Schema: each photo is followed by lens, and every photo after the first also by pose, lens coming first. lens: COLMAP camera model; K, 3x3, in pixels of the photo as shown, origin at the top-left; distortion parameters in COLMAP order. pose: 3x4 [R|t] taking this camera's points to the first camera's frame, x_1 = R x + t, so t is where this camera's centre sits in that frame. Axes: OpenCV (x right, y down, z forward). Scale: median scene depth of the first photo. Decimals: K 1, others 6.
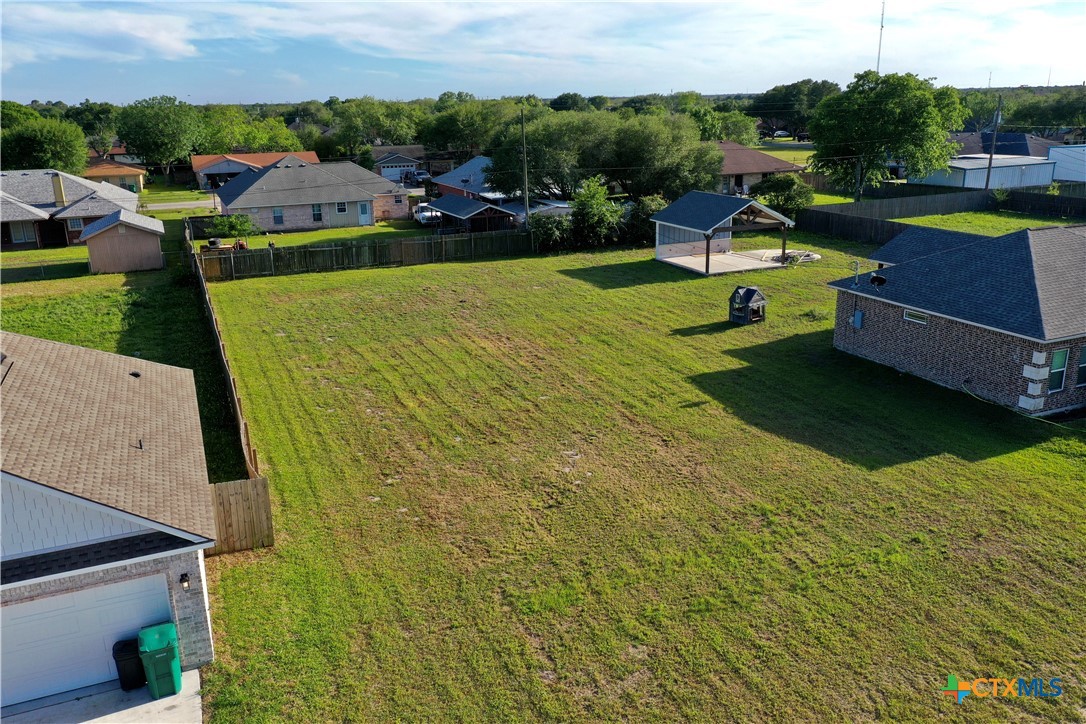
lens RADIAL K [[855.1, 0, 547.7], [0, 855.1, 351.4], [0, 0, 1]] dist [0.004207, 0.005090]
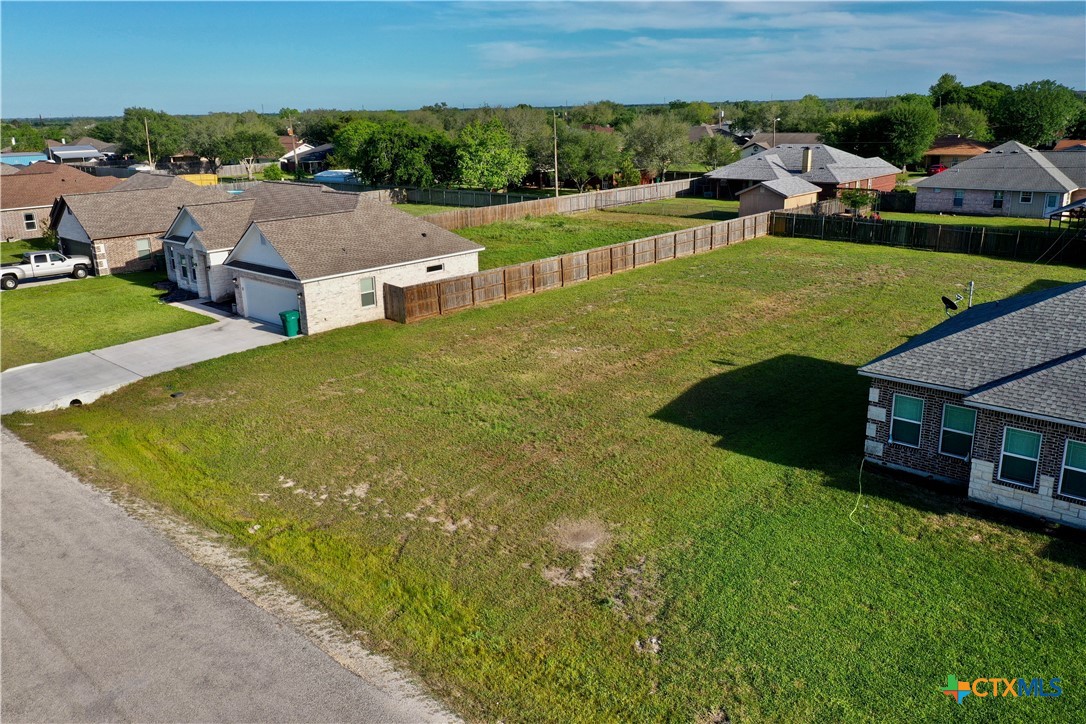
lens RADIAL K [[855.1, 0, 543.9], [0, 855.1, 353.2], [0, 0, 1]] dist [0.004207, 0.005090]
pose [[0.392959, 0.260476, -0.881893, 0.943017], [-0.240121, 0.954834, 0.175026, -0.081141], [0.887651, 0.142983, 0.437757, 0.247311]]
